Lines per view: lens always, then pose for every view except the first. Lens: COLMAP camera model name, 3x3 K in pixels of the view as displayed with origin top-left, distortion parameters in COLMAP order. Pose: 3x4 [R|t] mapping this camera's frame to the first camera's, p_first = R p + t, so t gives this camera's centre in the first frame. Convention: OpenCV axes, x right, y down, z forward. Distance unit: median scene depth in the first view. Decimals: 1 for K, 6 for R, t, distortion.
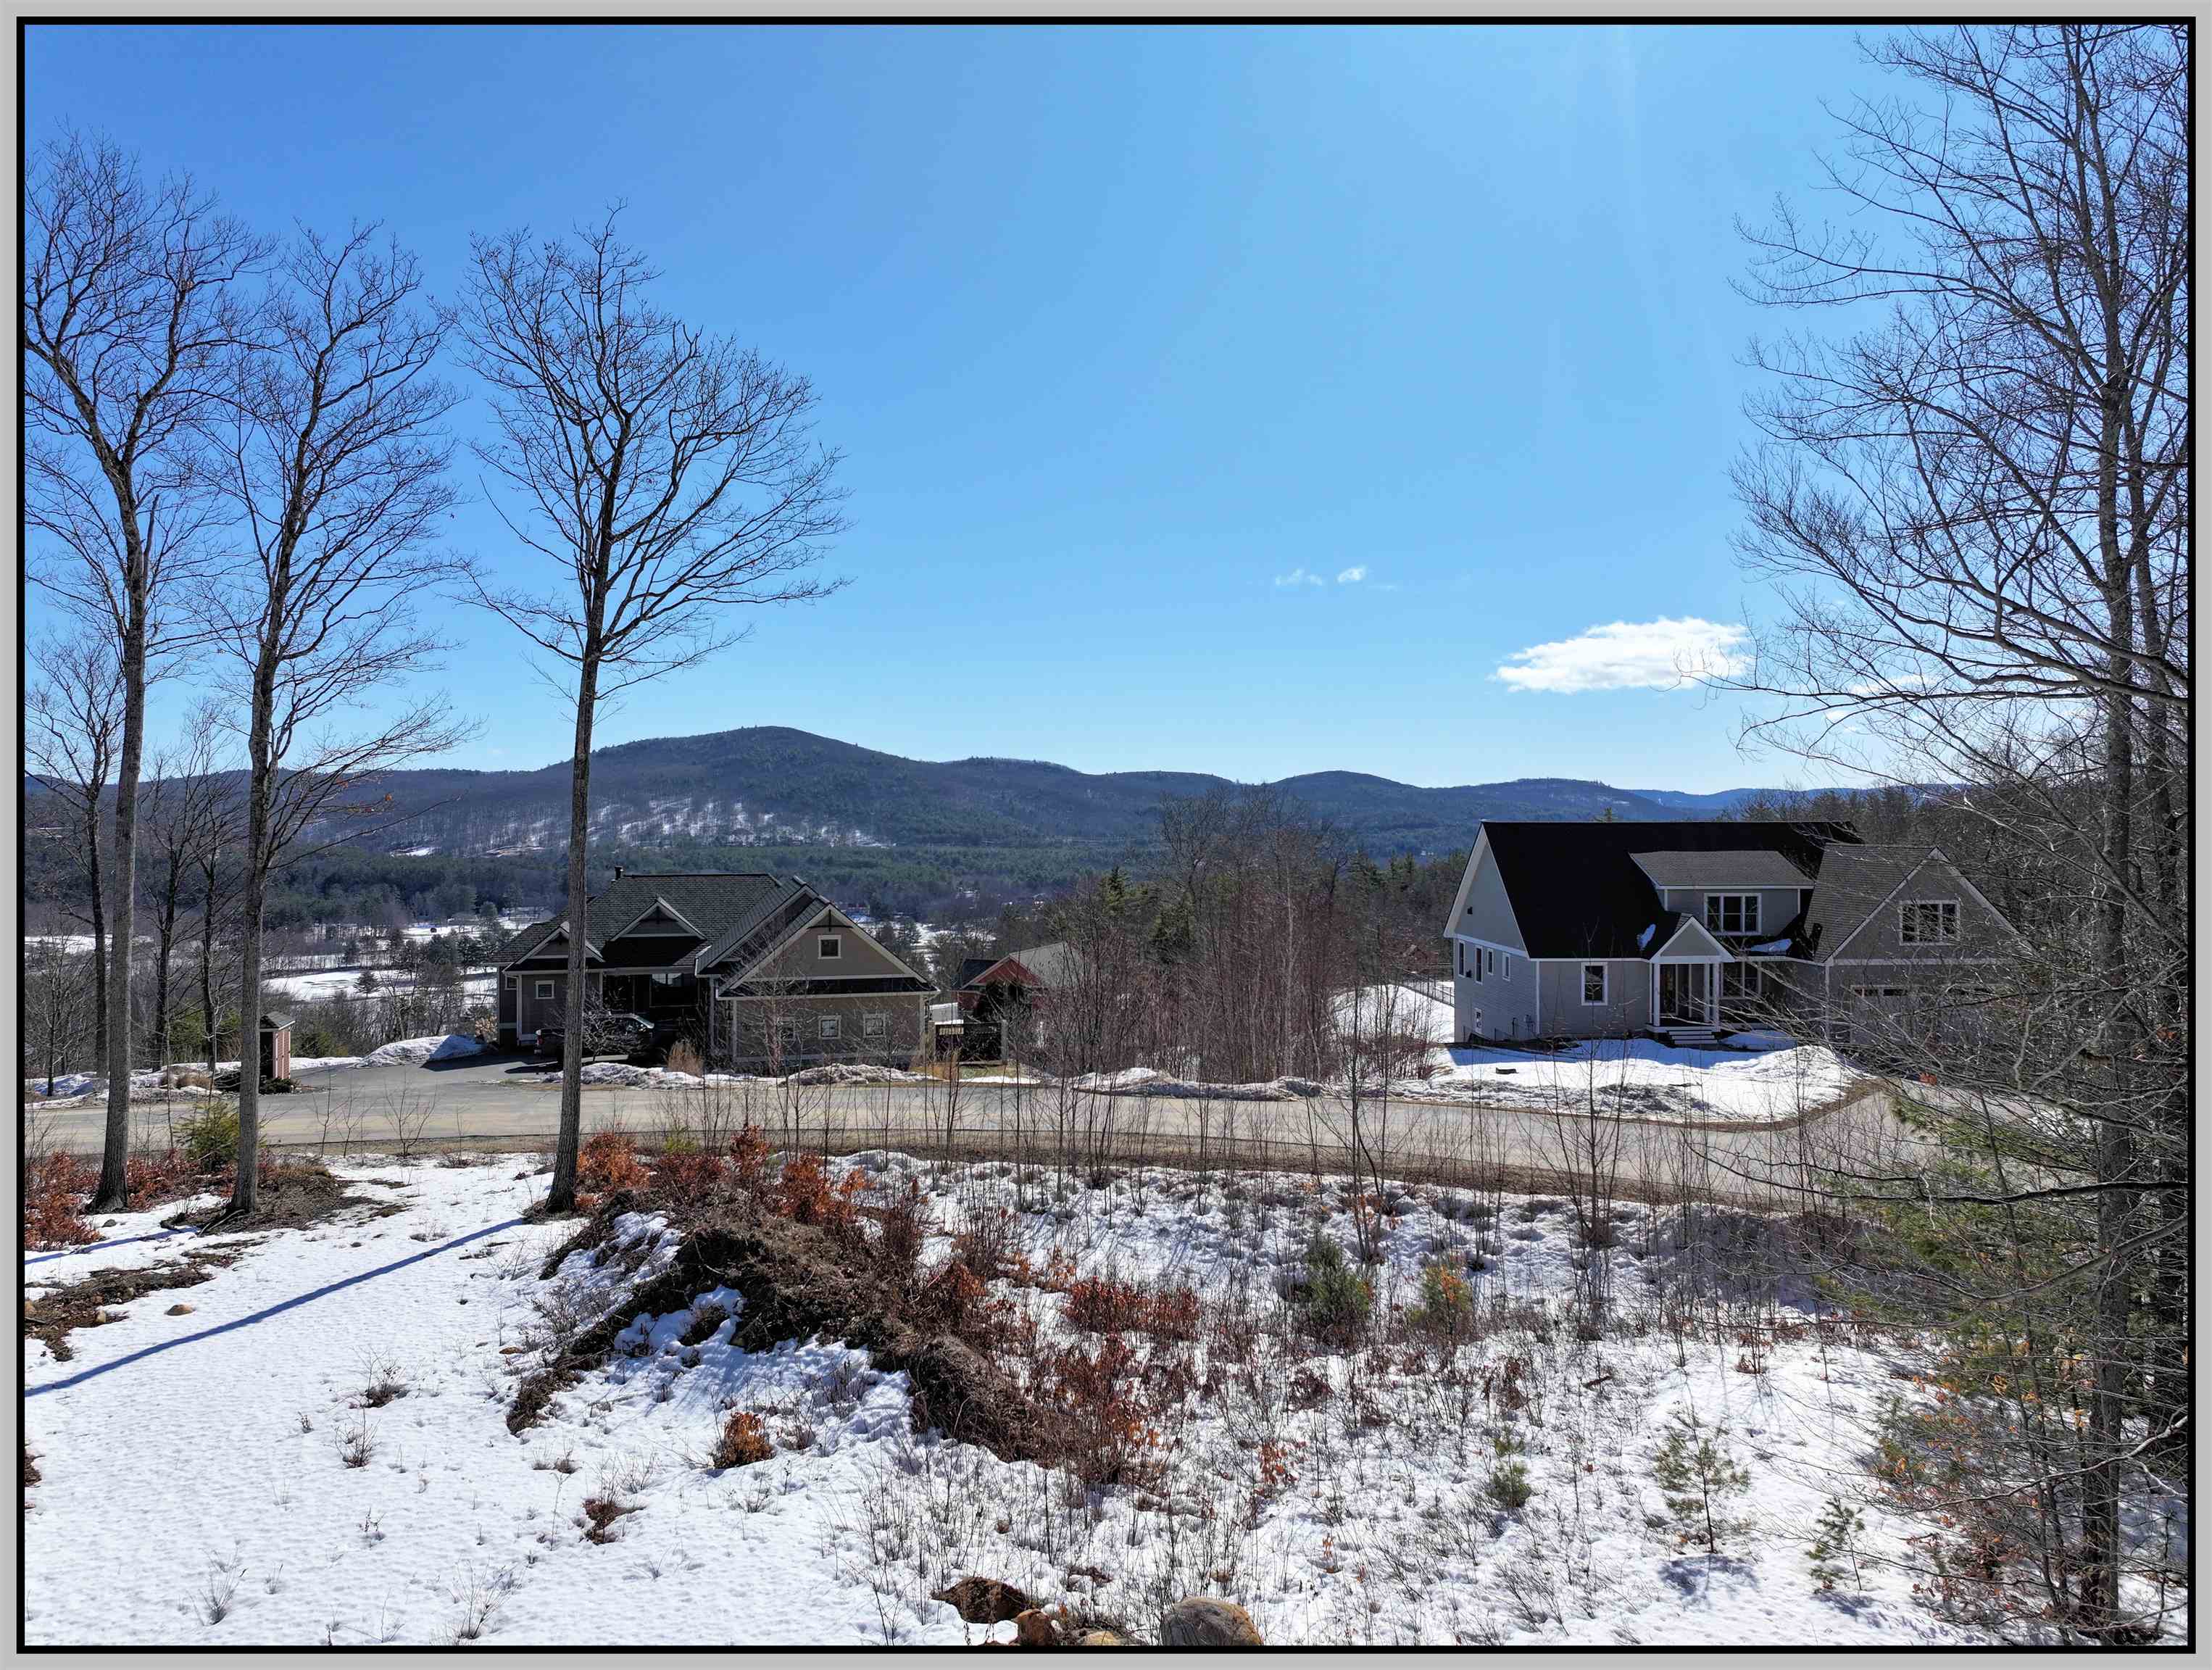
lens RADIAL K [[1530.8, 0, 1114.1], [0, 1530.8, 829.4], [0, 0, 1]] dist [-0.010513, 0.032151]
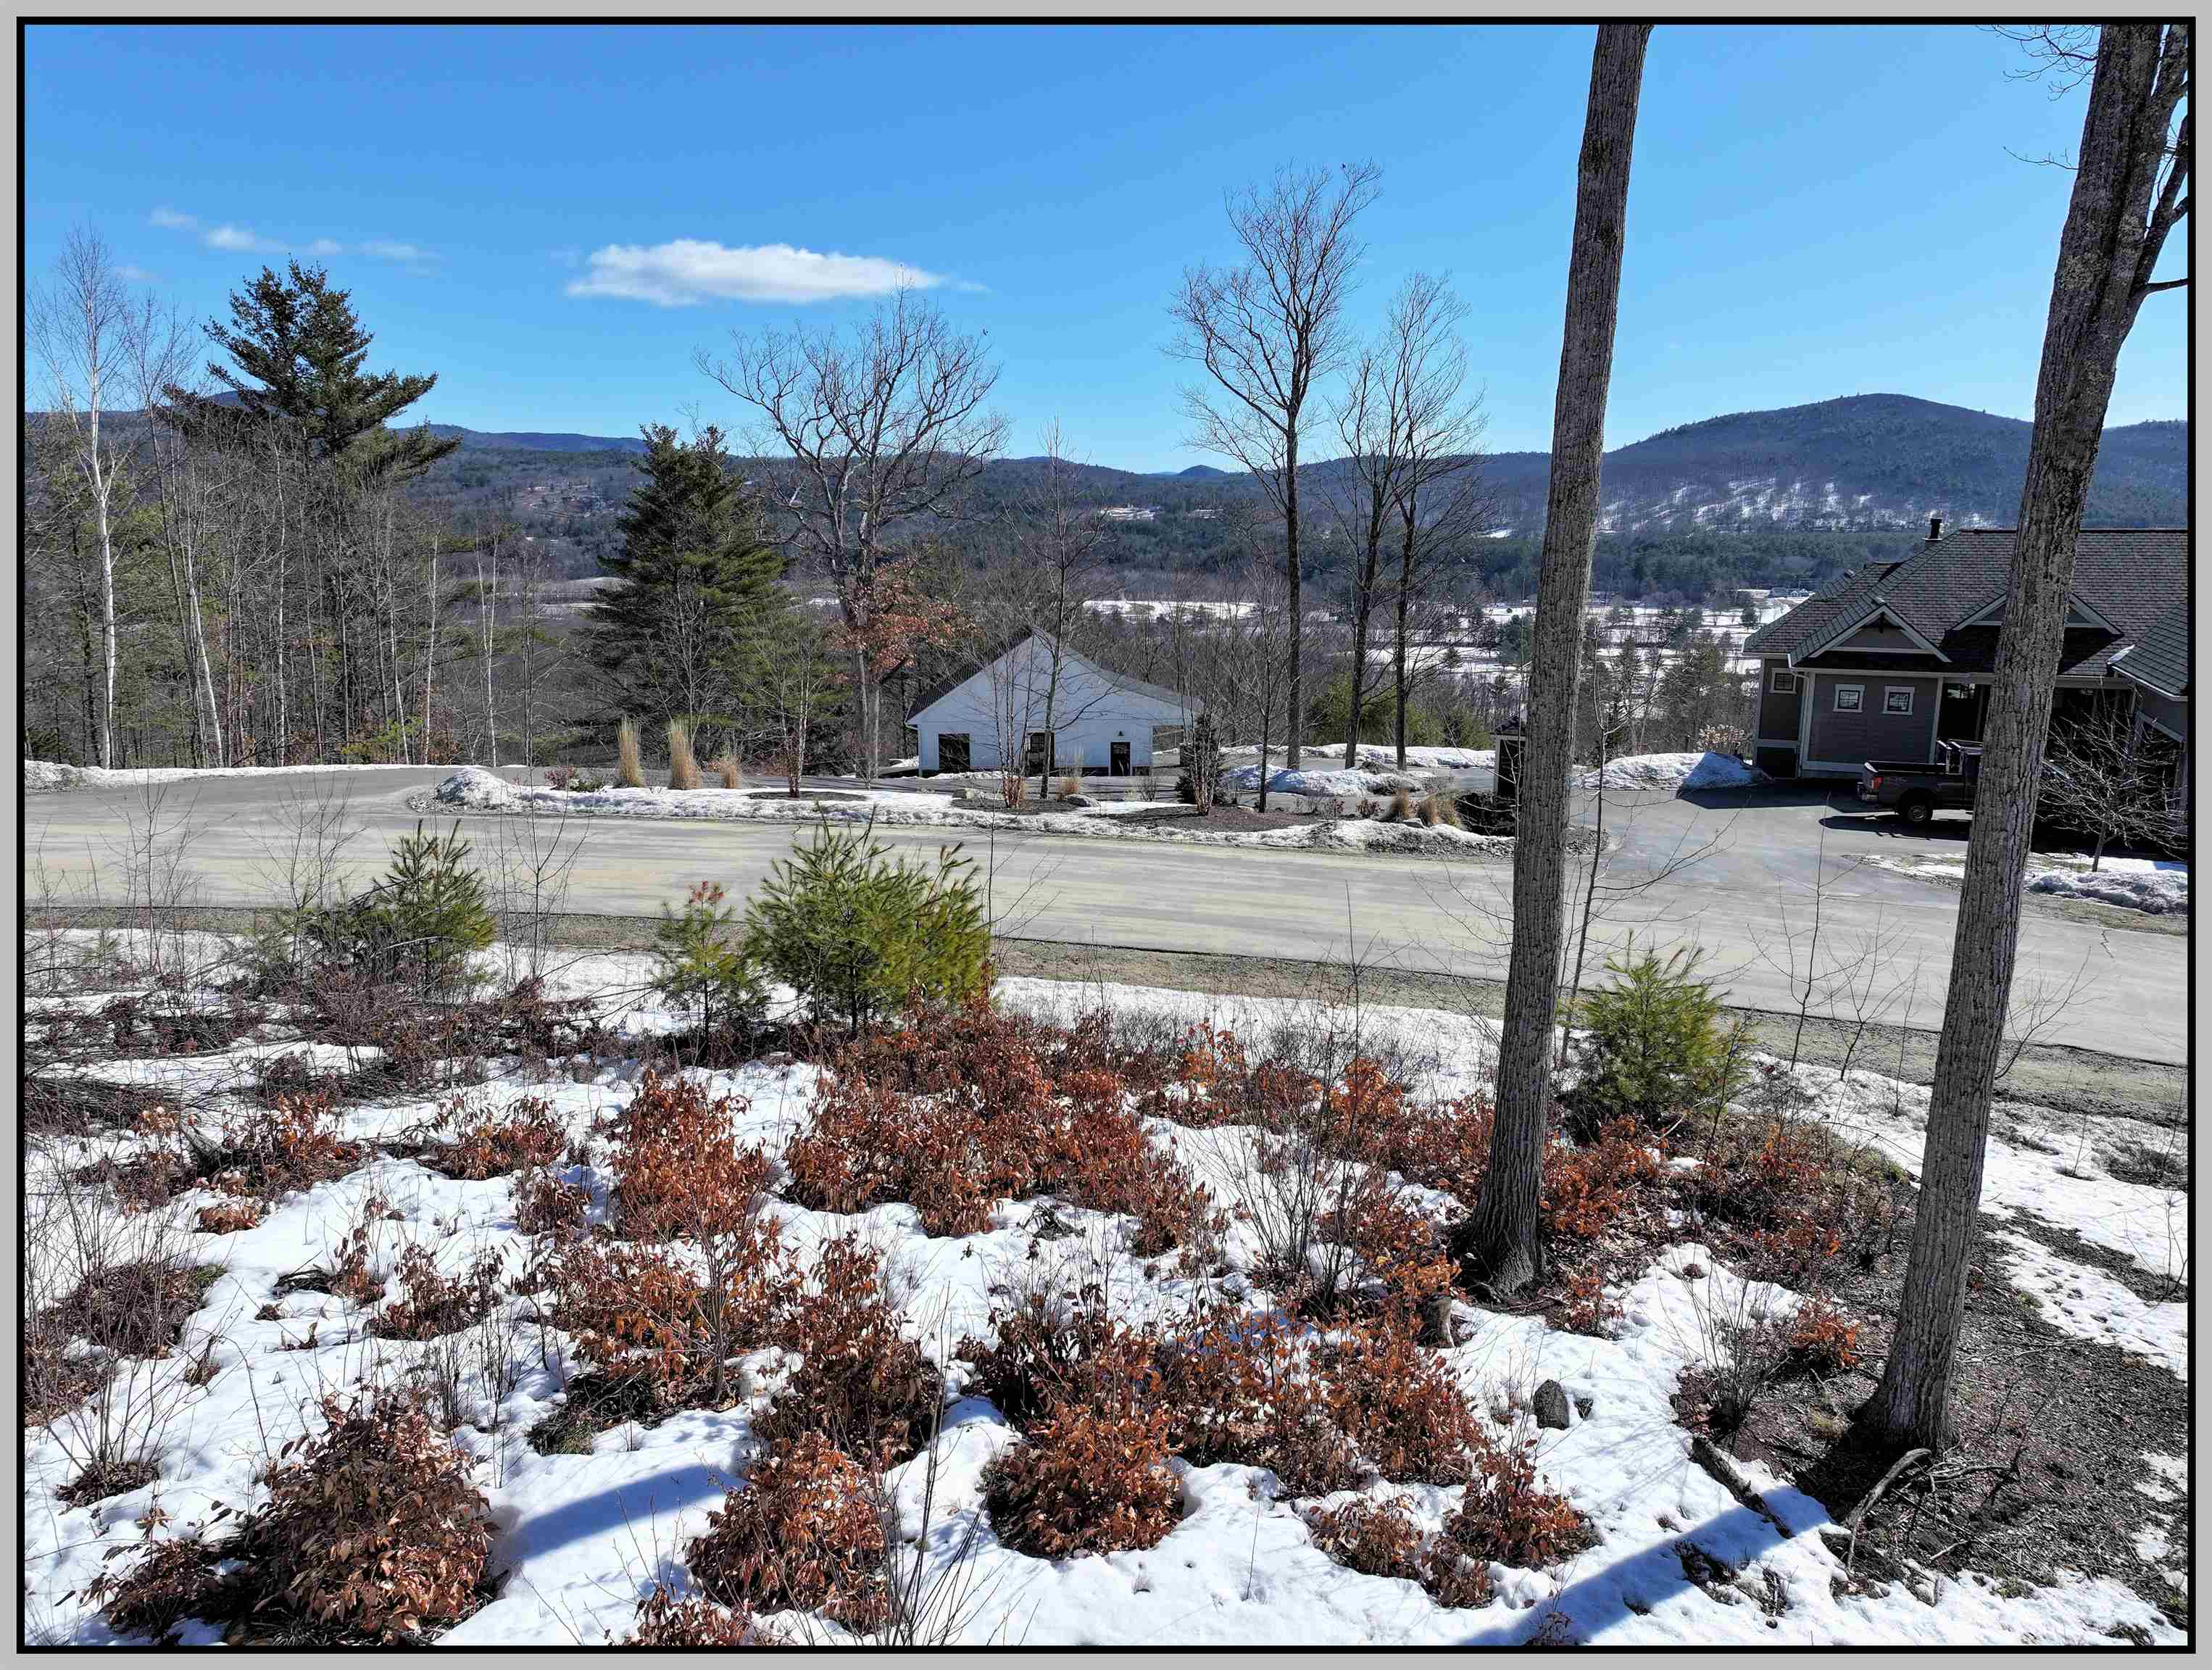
lens RADIAL K [[1530.8, 0, 1114.1], [0, 1530.8, 829.4], [0, 0, 1]] dist [-0.010513, 0.032151]
pose [[0.786632, 0.126867, -0.604248, -0.463437], [-0.002067, 0.979197, 0.202899, 0.056108], [0.617419, -0.158358, 0.770530, 0.599588]]
